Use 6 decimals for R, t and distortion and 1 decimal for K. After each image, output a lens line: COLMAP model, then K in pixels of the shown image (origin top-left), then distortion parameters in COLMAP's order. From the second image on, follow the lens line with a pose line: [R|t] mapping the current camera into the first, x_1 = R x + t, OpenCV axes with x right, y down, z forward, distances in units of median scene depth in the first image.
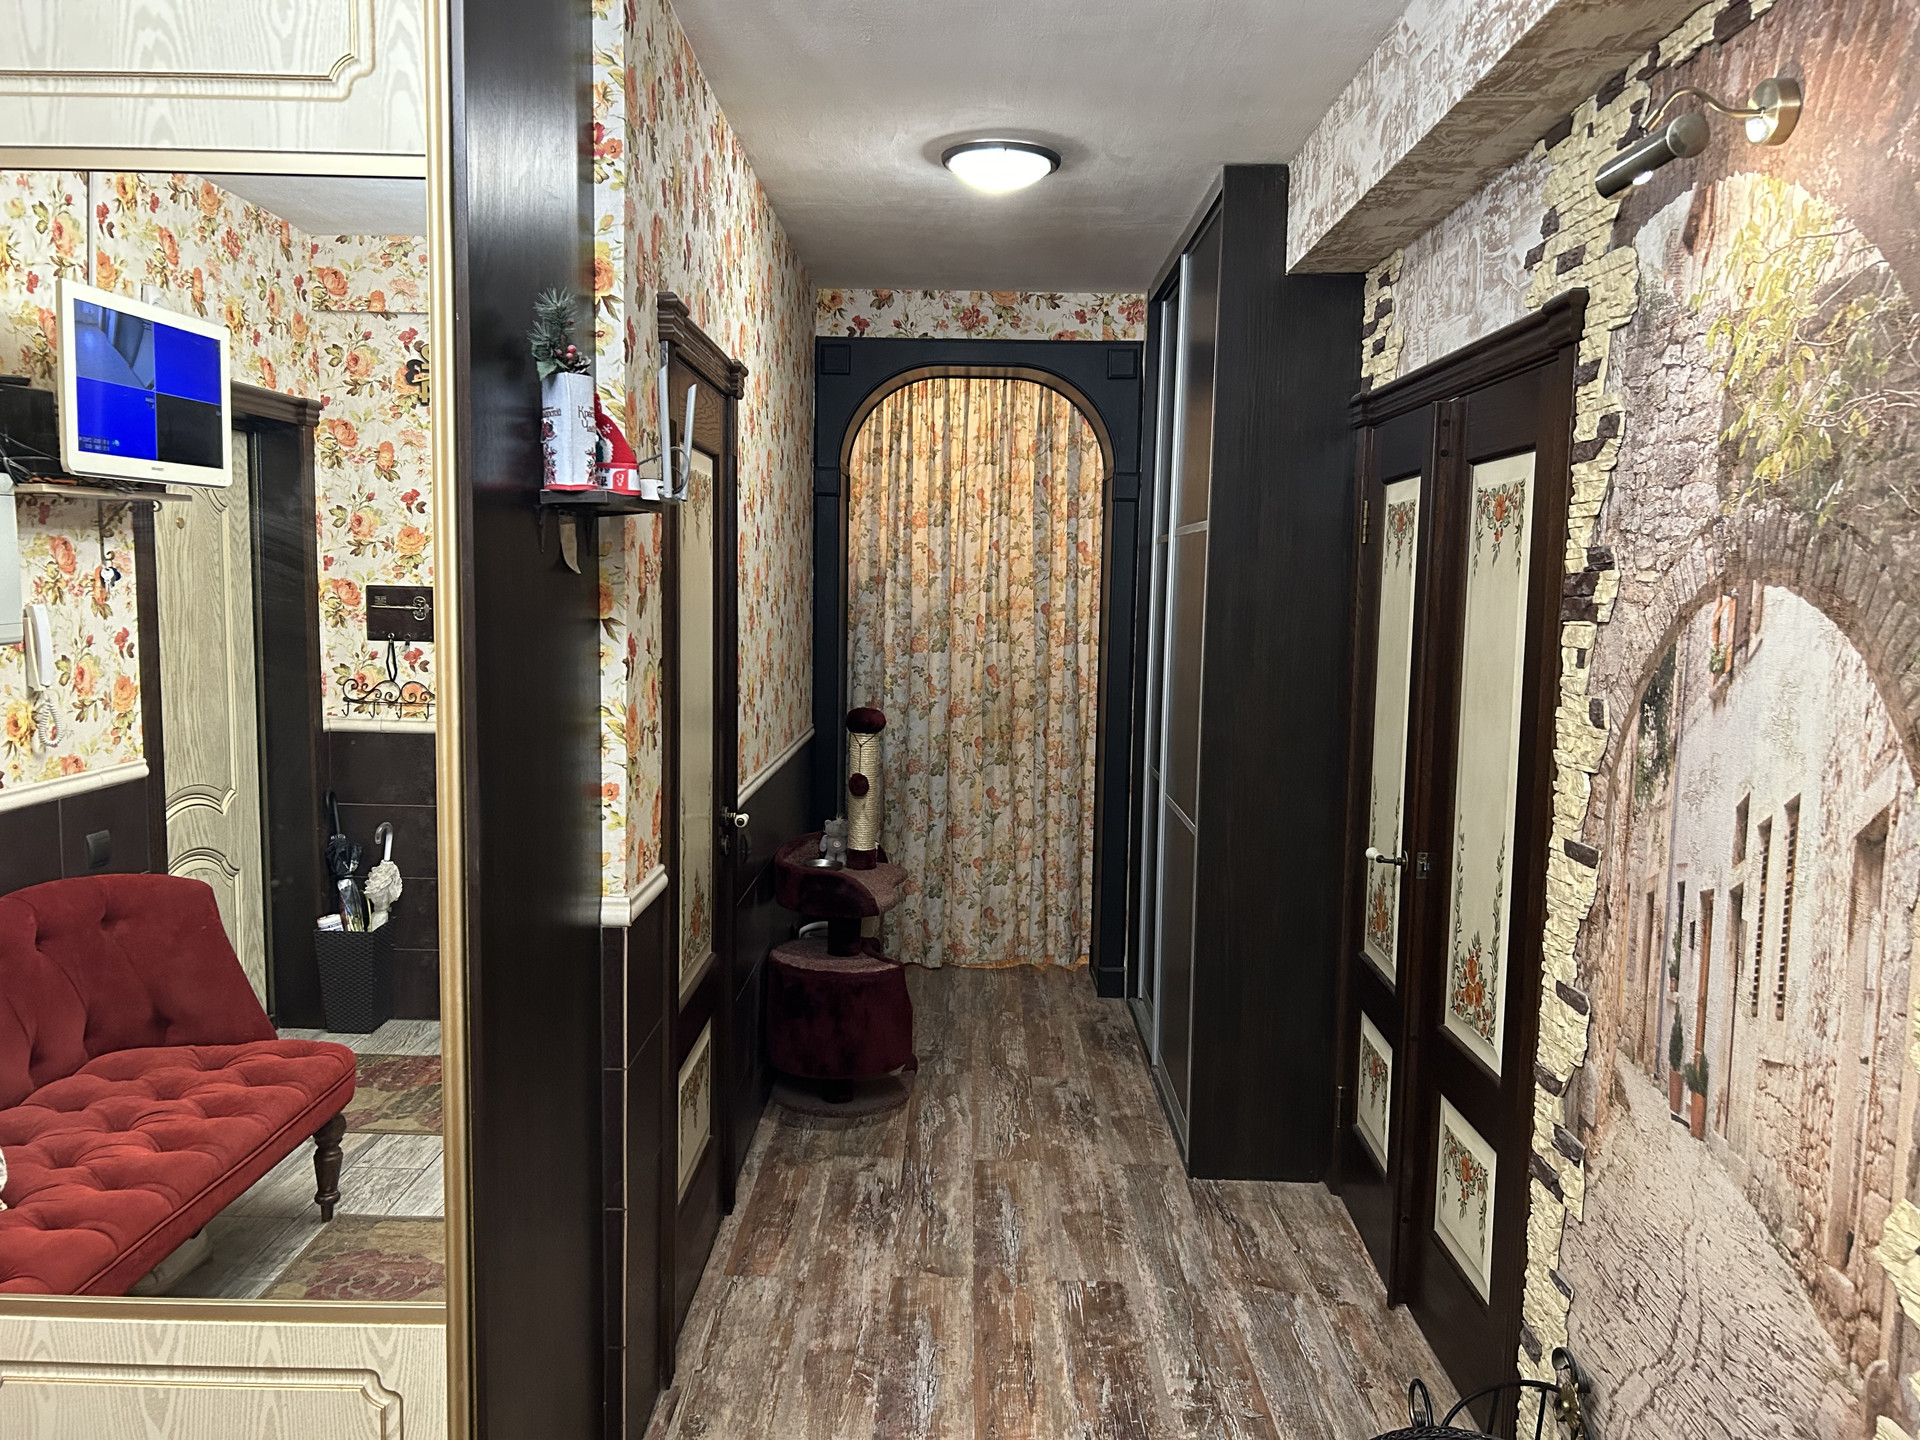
lens RADIAL K [[1451.9, 0, 958.3], [0, 1451.9, 709.4], [0, 0, 1]] dist [0.057853, -0.076512]
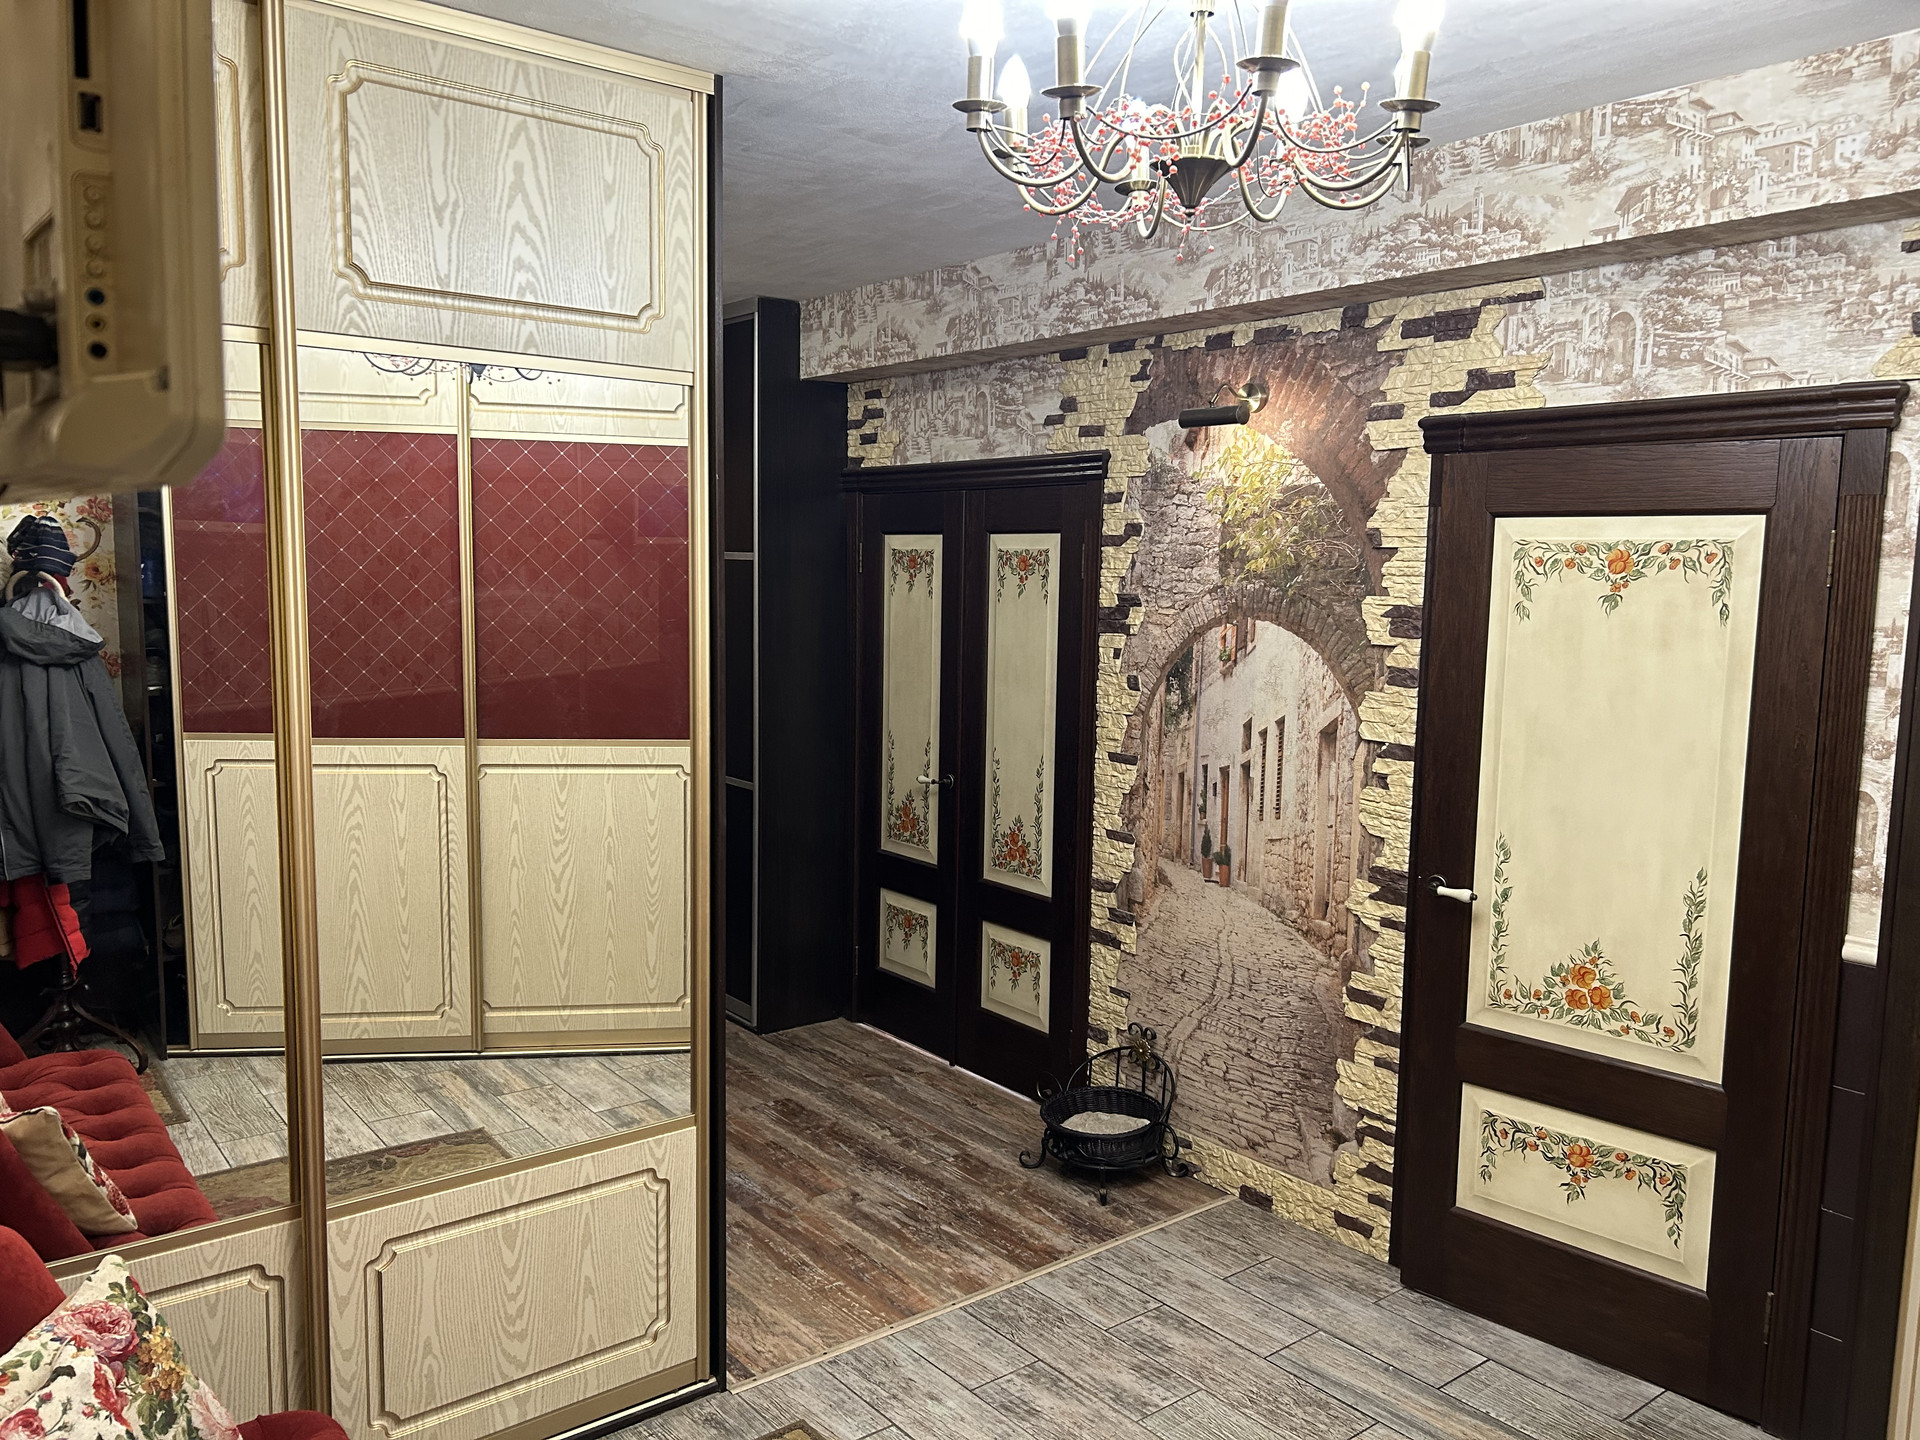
lens RADIAL K [[1451.9, 0, 961.9], [0, 1451.9, 720.4], [0, 0, 1]] dist [0.057853, -0.076512]
pose [[0.777304, -0.075359, 0.624596, -0.993241], [0.055028, 0.997139, 0.051825, -0.063943], [-0.626714, -0.005914, 0.779227, -0.343135]]
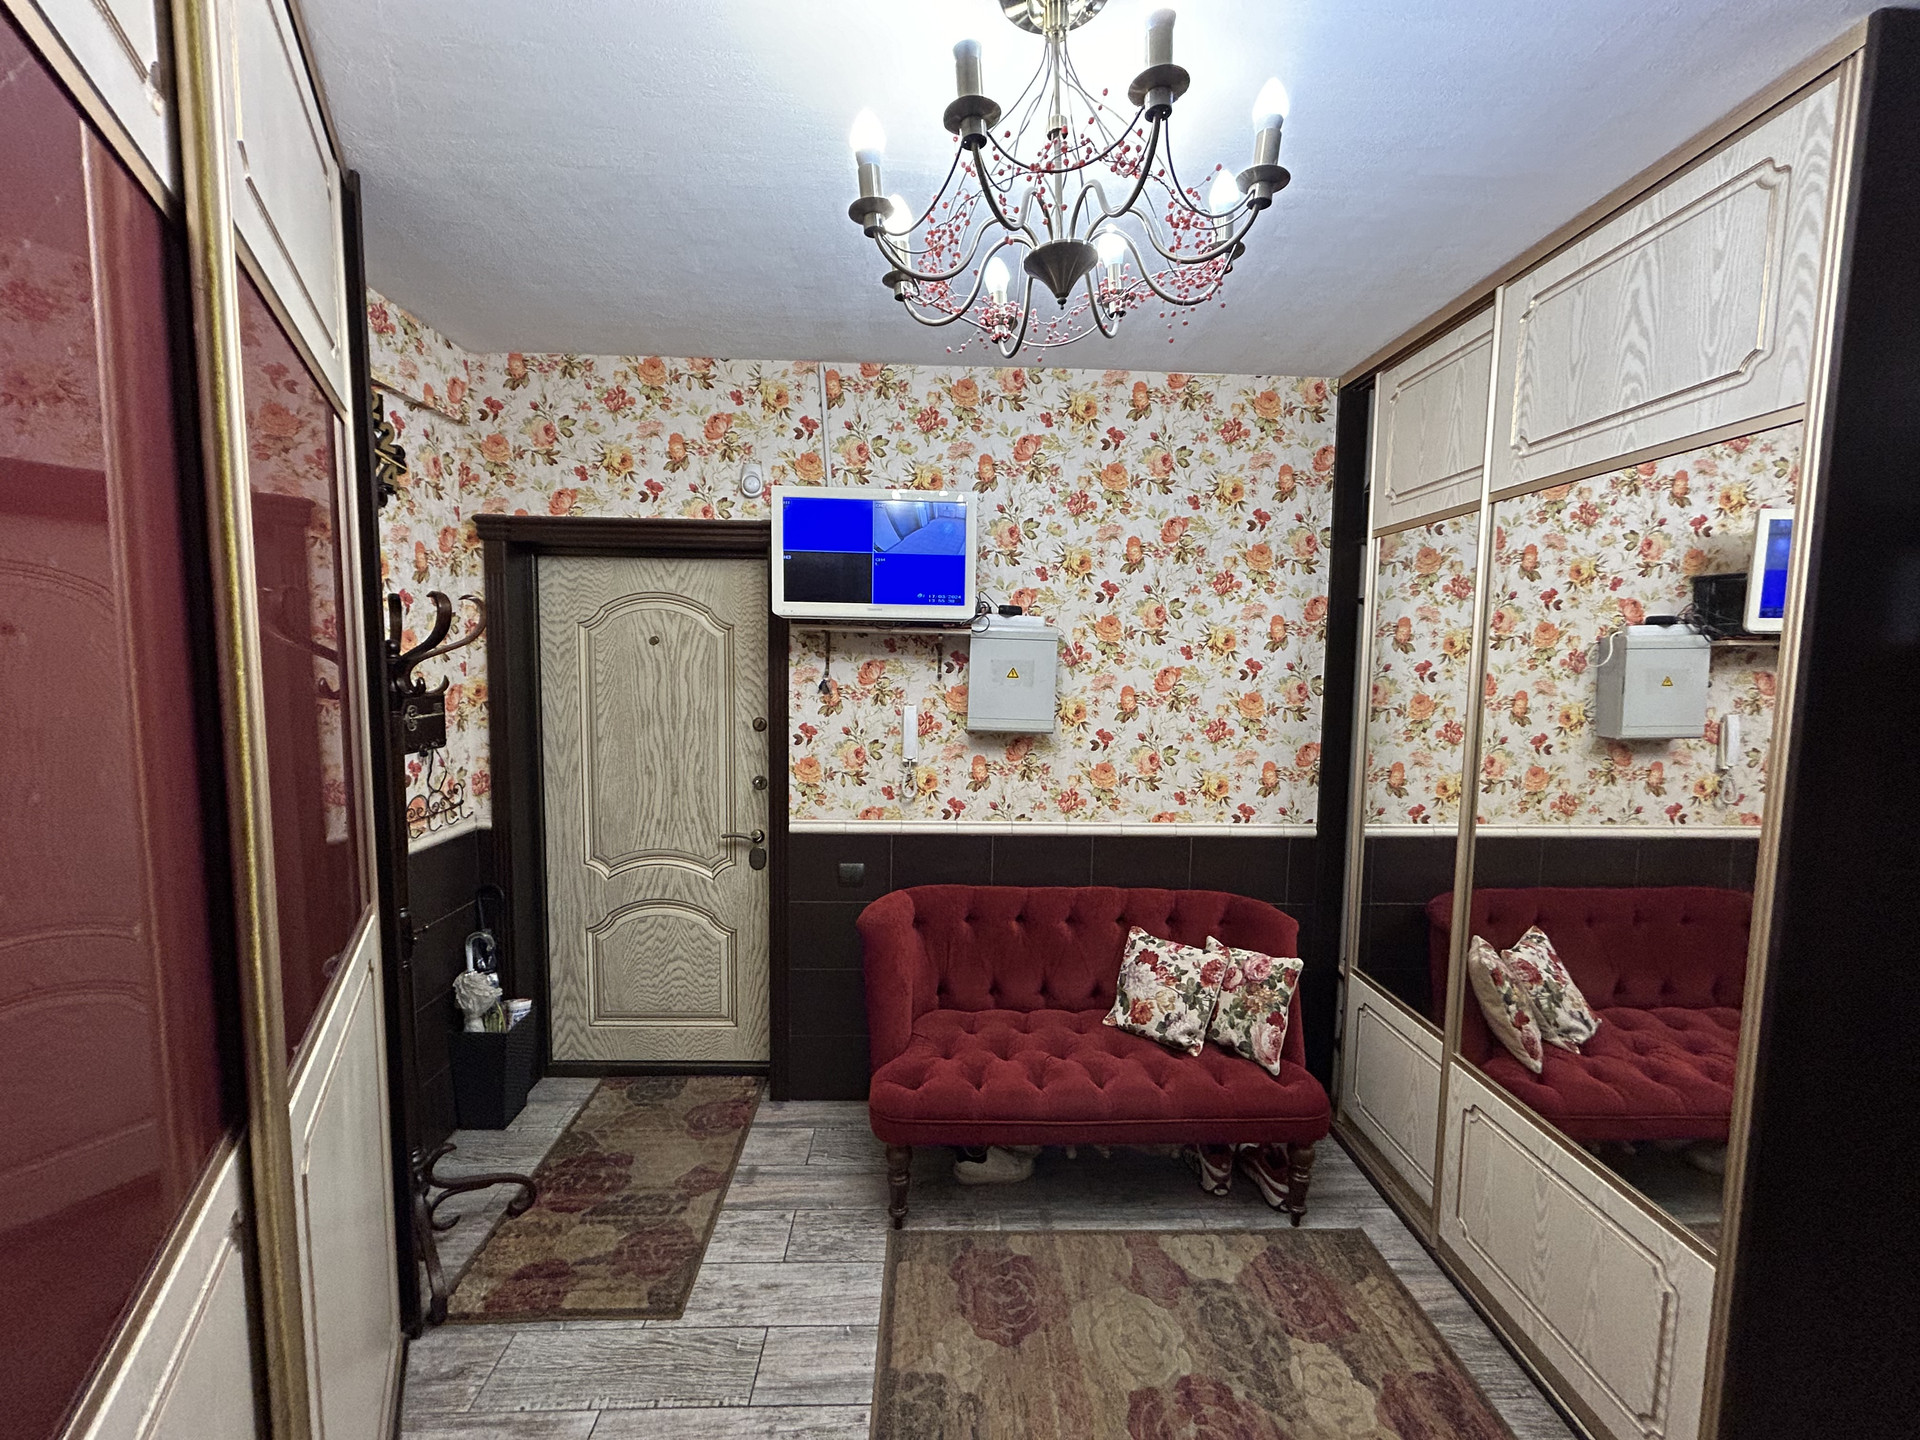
lens RADIAL K [[774.9, 0, 968.2], [0, 774.9, 717.1], [0, 0, 1]] dist [-0.000143, 0.000168]
pose [[0.047302, 0.065652, -0.996721, 0.273954], [-0.105099, 0.992626, 0.060394, -0.052428], [0.993336, 0.101897, 0.053853, 0.209962]]
